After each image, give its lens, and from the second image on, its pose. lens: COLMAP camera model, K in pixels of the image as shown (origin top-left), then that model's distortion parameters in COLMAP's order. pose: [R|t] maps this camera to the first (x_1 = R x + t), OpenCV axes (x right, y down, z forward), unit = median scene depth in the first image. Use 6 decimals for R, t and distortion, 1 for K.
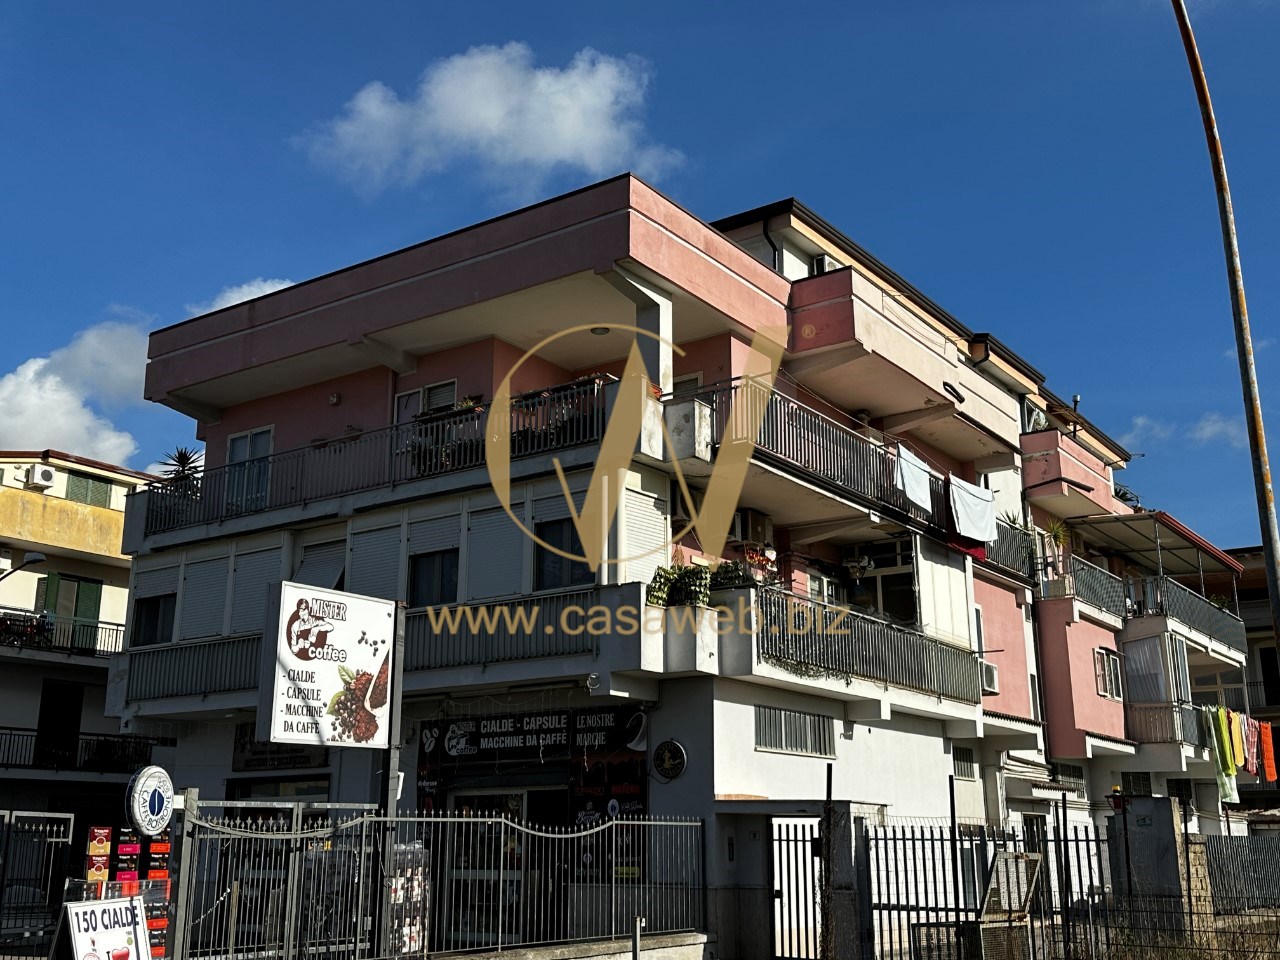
lens RADIAL K [[1344.0, 0, 640.0], [0, 1344.0, 480.0], [0, 0, 1]] dist [0.192090, -0.515244]
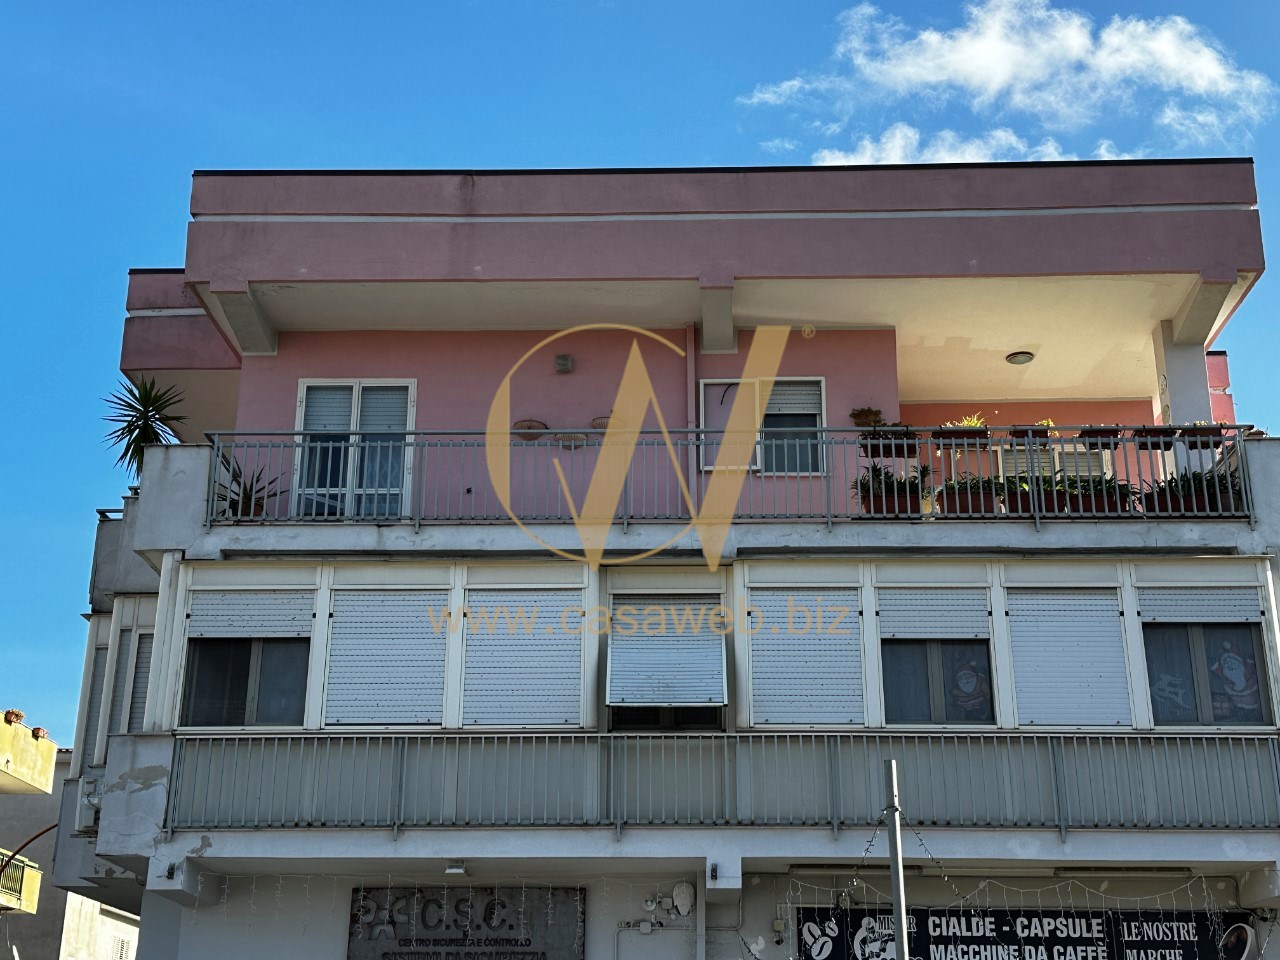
lens RADIAL K [[1718.2, 0, 641.3], [0, 1718.2, 461.1], [0, 0, 1]] dist [0.143113, -0.243577]
pose [[0.831144, 0.202550, 0.517854, -0.688425], [-0.149271, 0.978386, -0.143102, 0.105454], [-0.535647, 0.041638, 0.843415, 0.376073]]
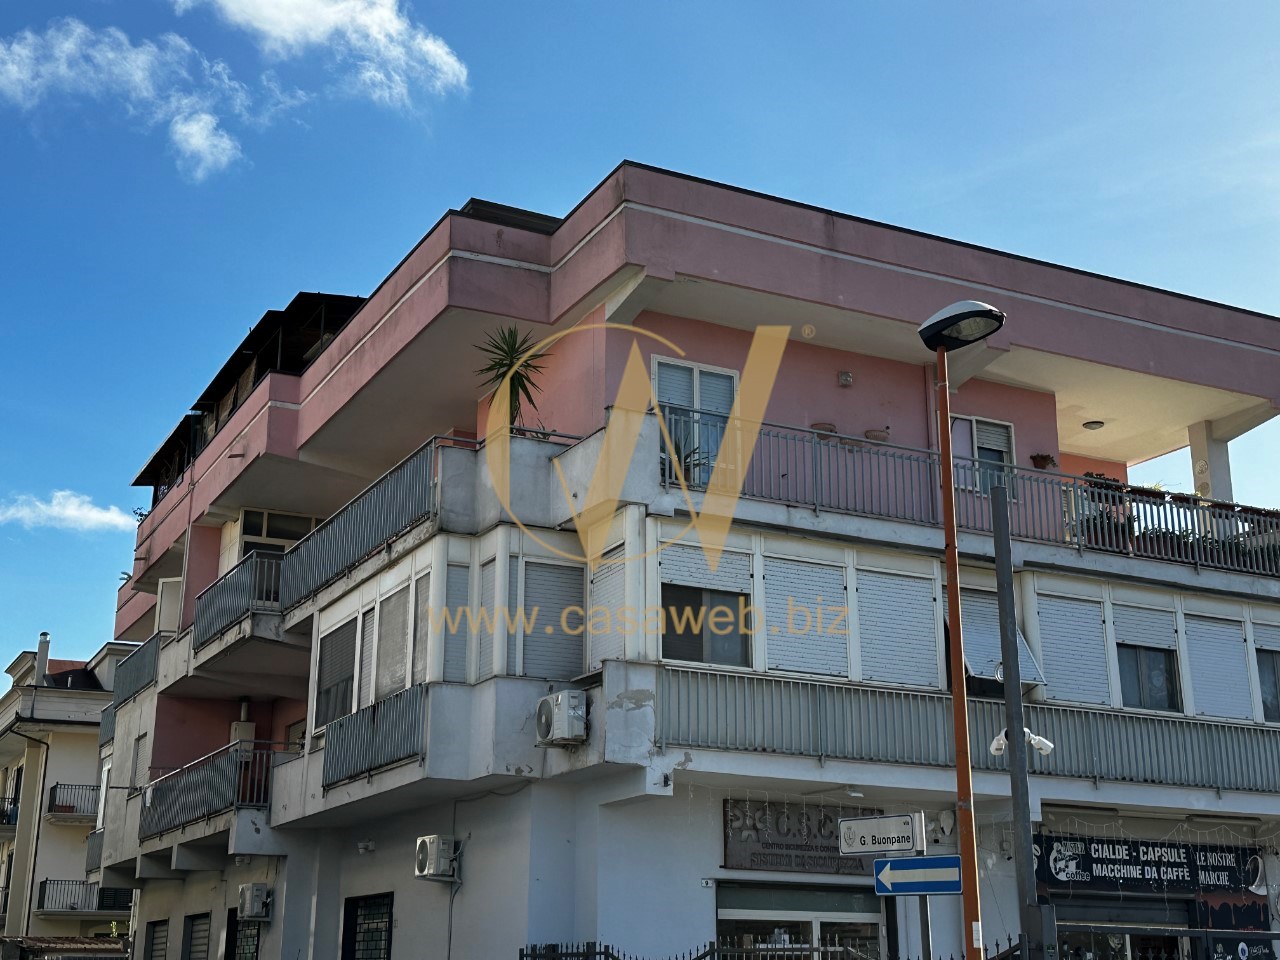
lens RADIAL K [[1682.3, 0, 640.0], [0, 1682.3, 480.0], [0, 0, 1]] dist [0.126591, -0.322137]
pose [[0.458285, 0.260221, 0.849859, -1.221826], [-0.234163, 0.957750, -0.166984, 0.203235], [-0.857405, -0.122479, 0.499856, 0.729847]]
